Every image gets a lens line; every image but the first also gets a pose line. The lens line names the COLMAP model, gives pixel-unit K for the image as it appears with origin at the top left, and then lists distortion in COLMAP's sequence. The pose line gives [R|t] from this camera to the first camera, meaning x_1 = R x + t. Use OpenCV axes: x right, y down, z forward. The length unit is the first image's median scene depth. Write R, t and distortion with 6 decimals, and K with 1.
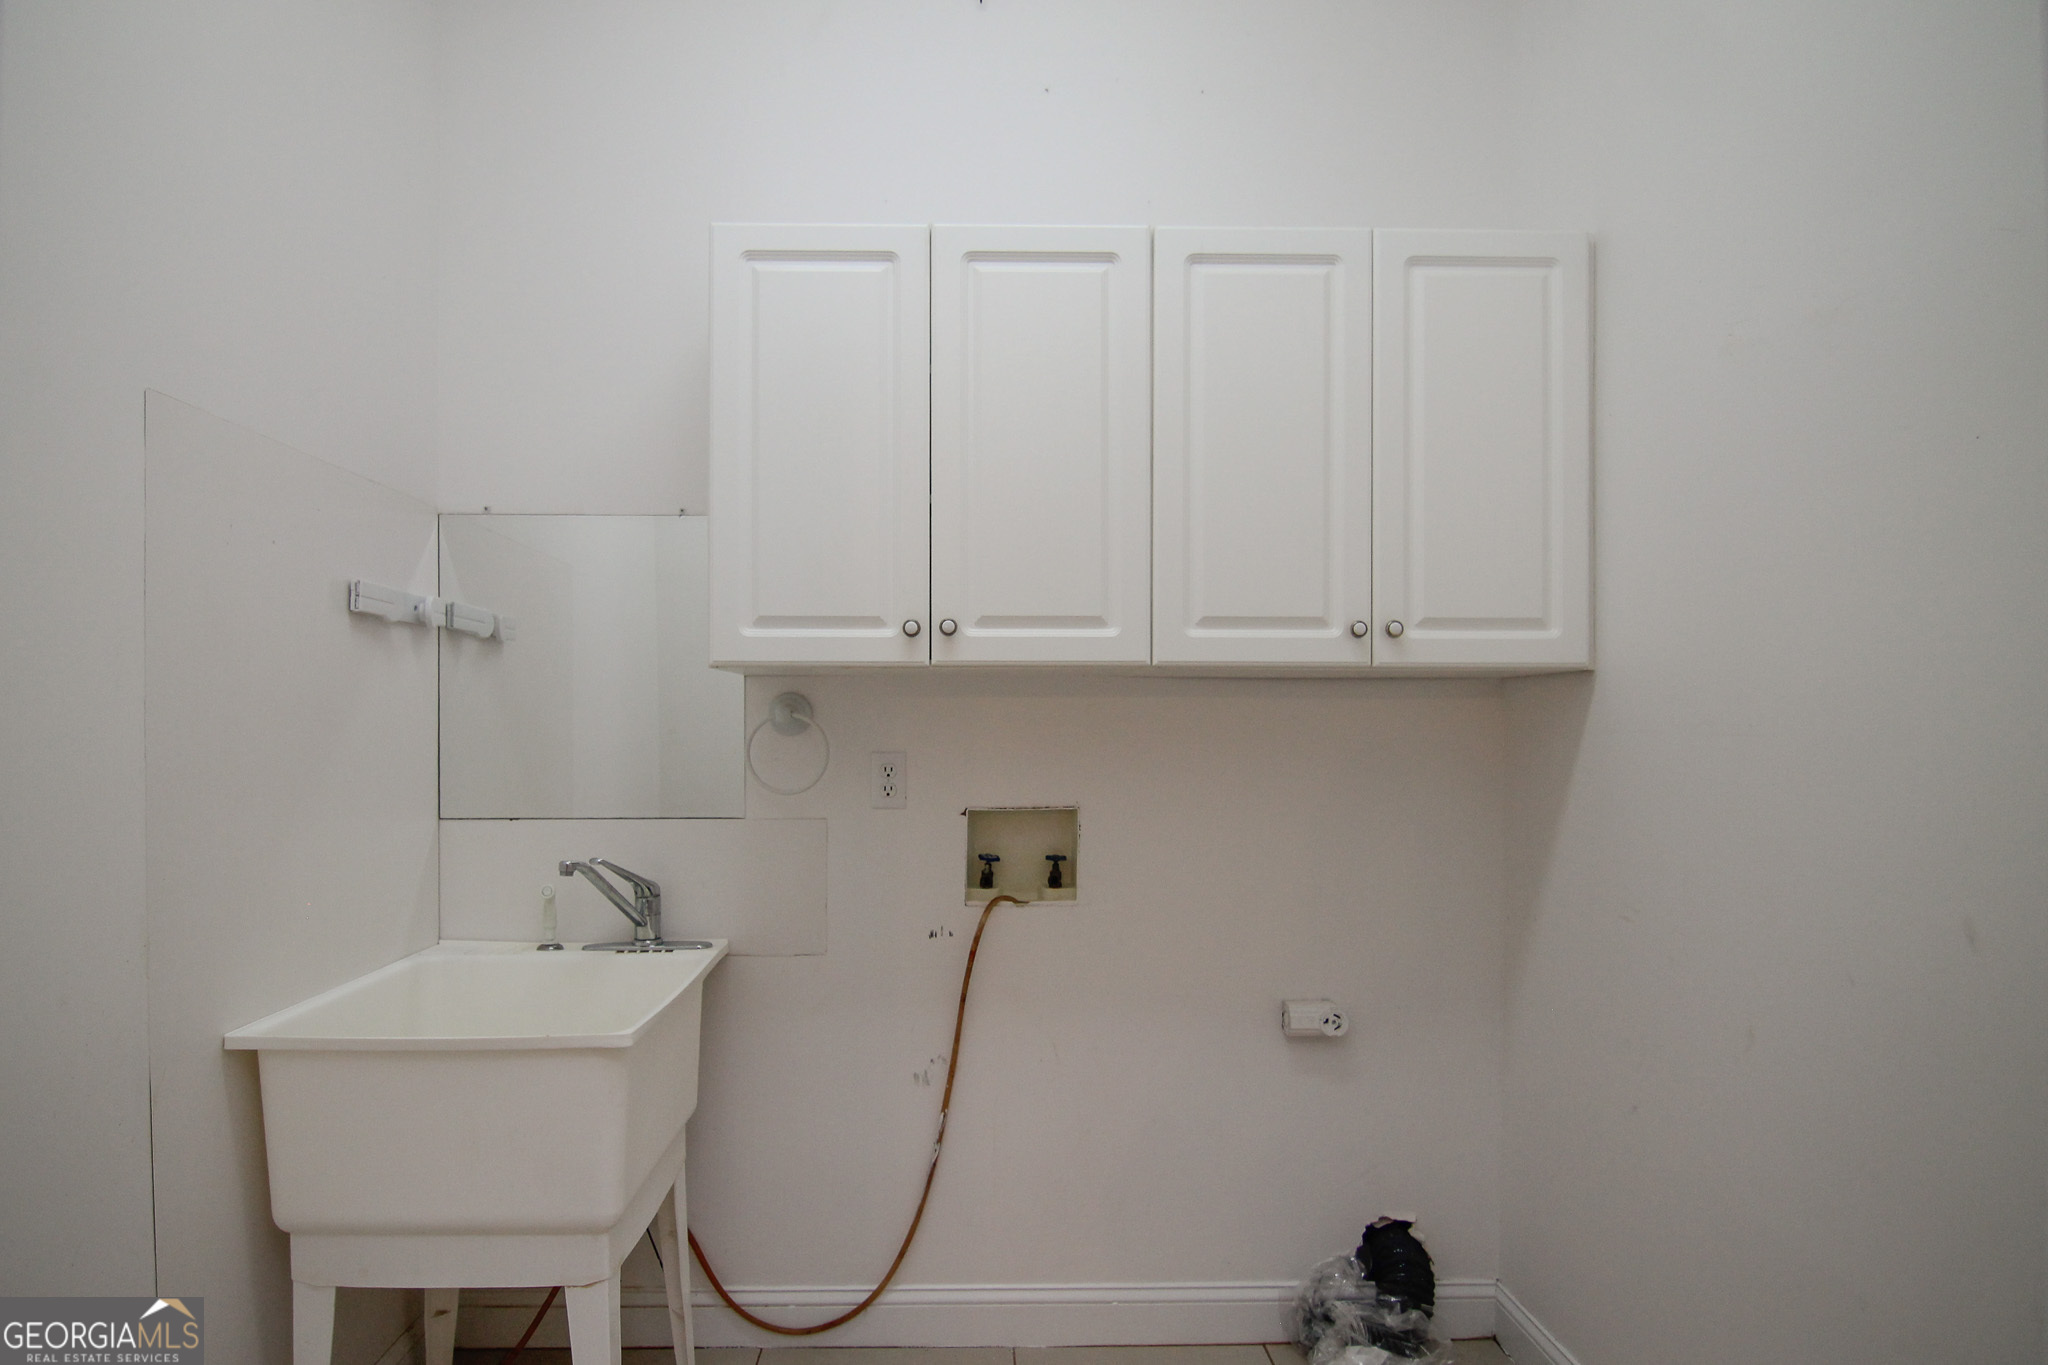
lens RADIAL K [[1070.4, 0, 1018.1], [0, 1070.4, 698.2], [0, 0, 1]] dist [0.001918, 0.001701]
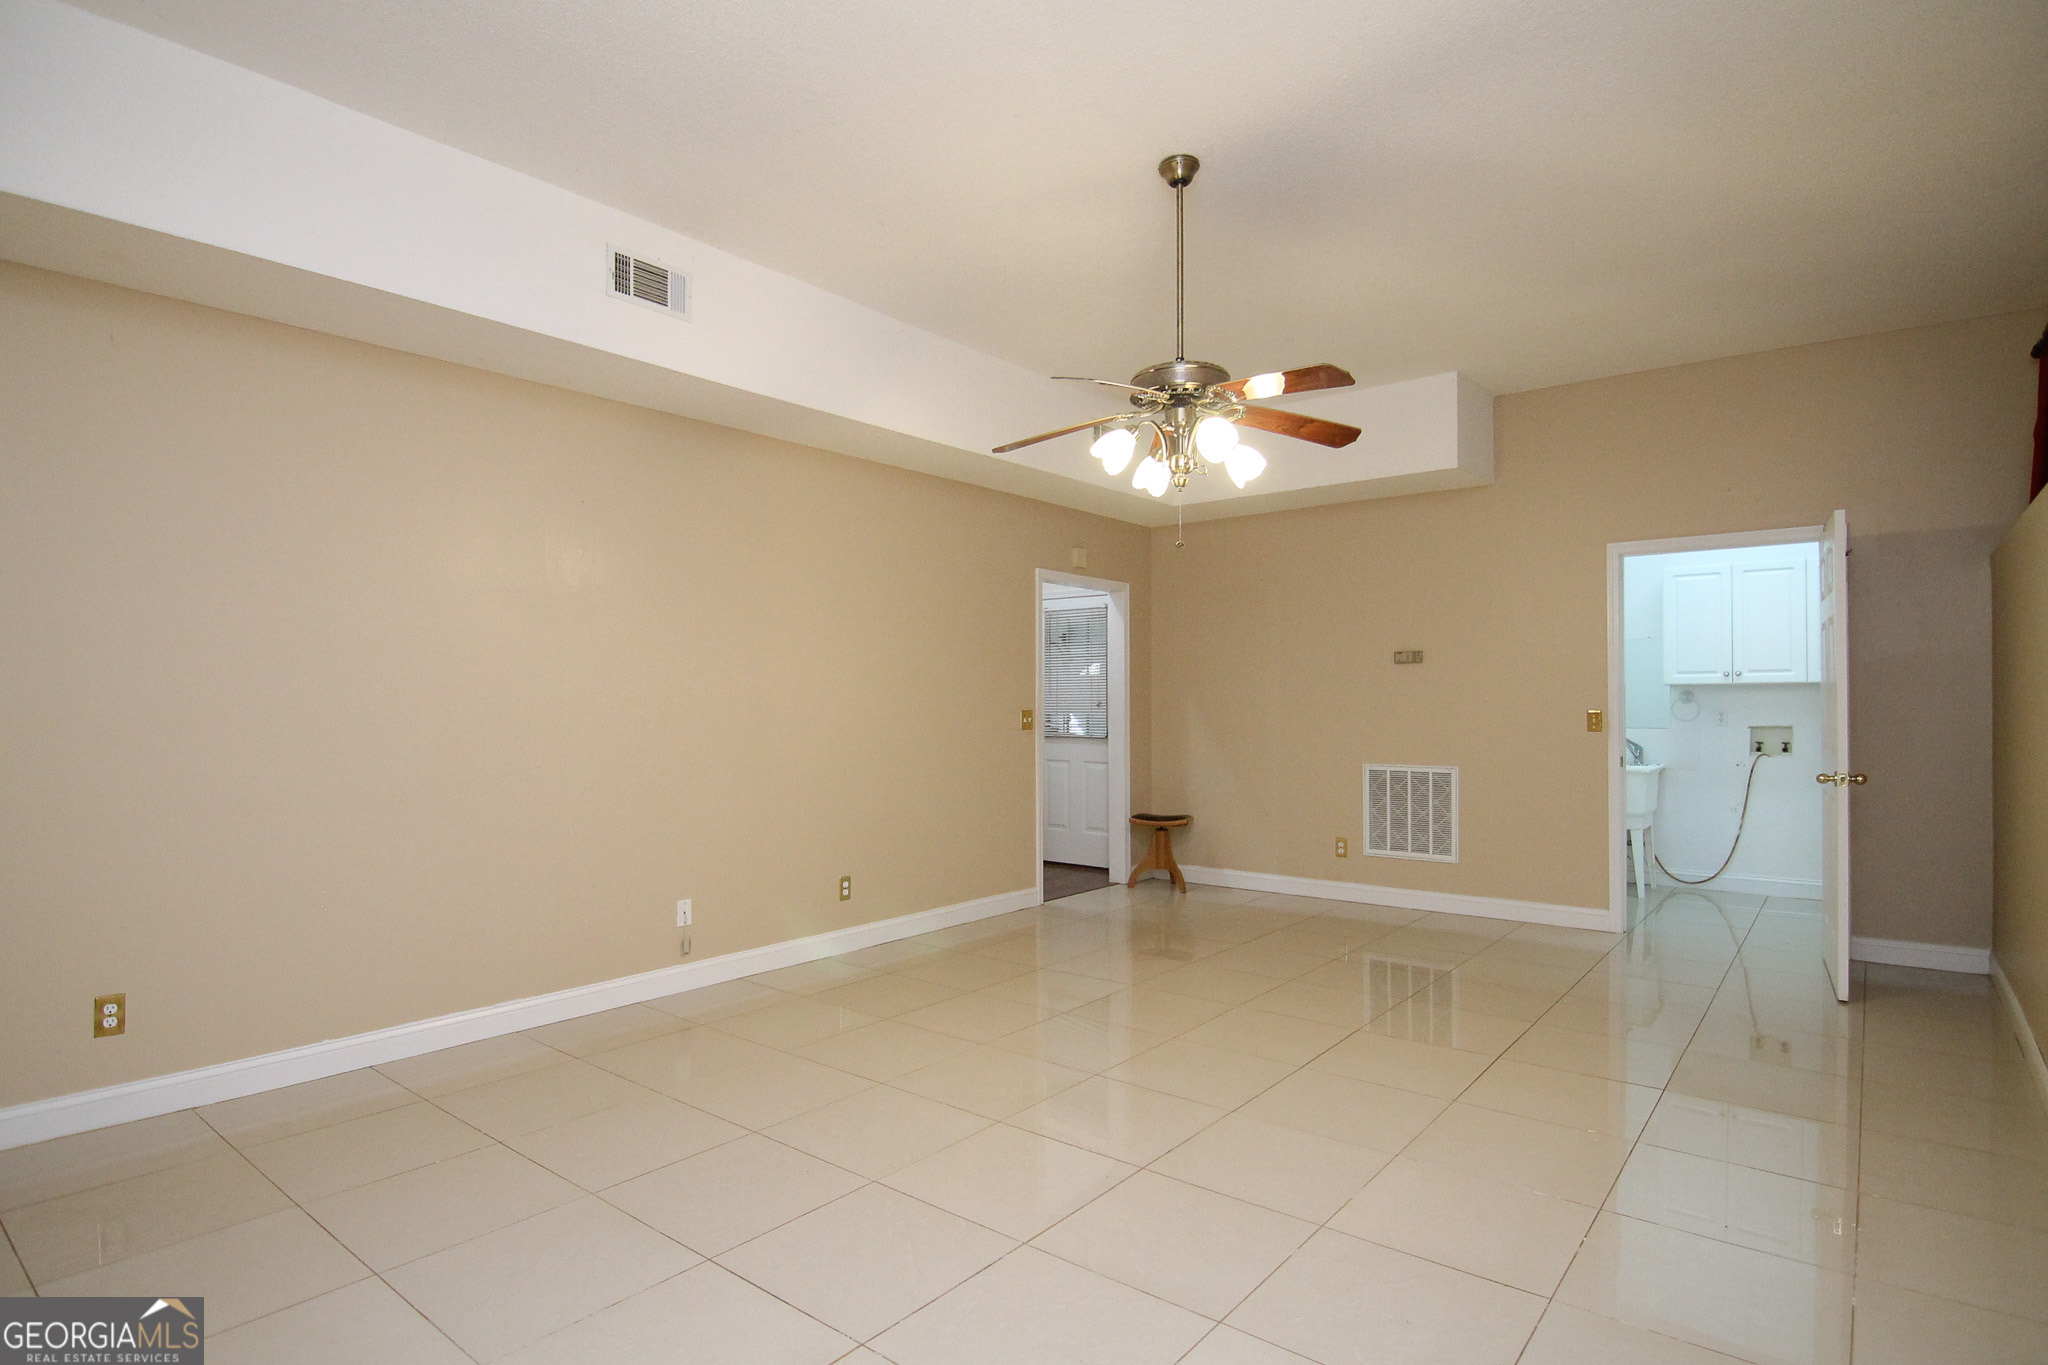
lens RADIAL K [[1070.4, 0, 1011.9], [0, 1070.4, 698.0], [0, 0, 1]] dist [0.001918, 0.001701]
pose [[0.752397, -0.007680, -0.658665, 0.407686], [0.014751, 0.999878, 0.005191, -0.030815], [0.658545, -0.013622, 0.752418, -2.895081]]
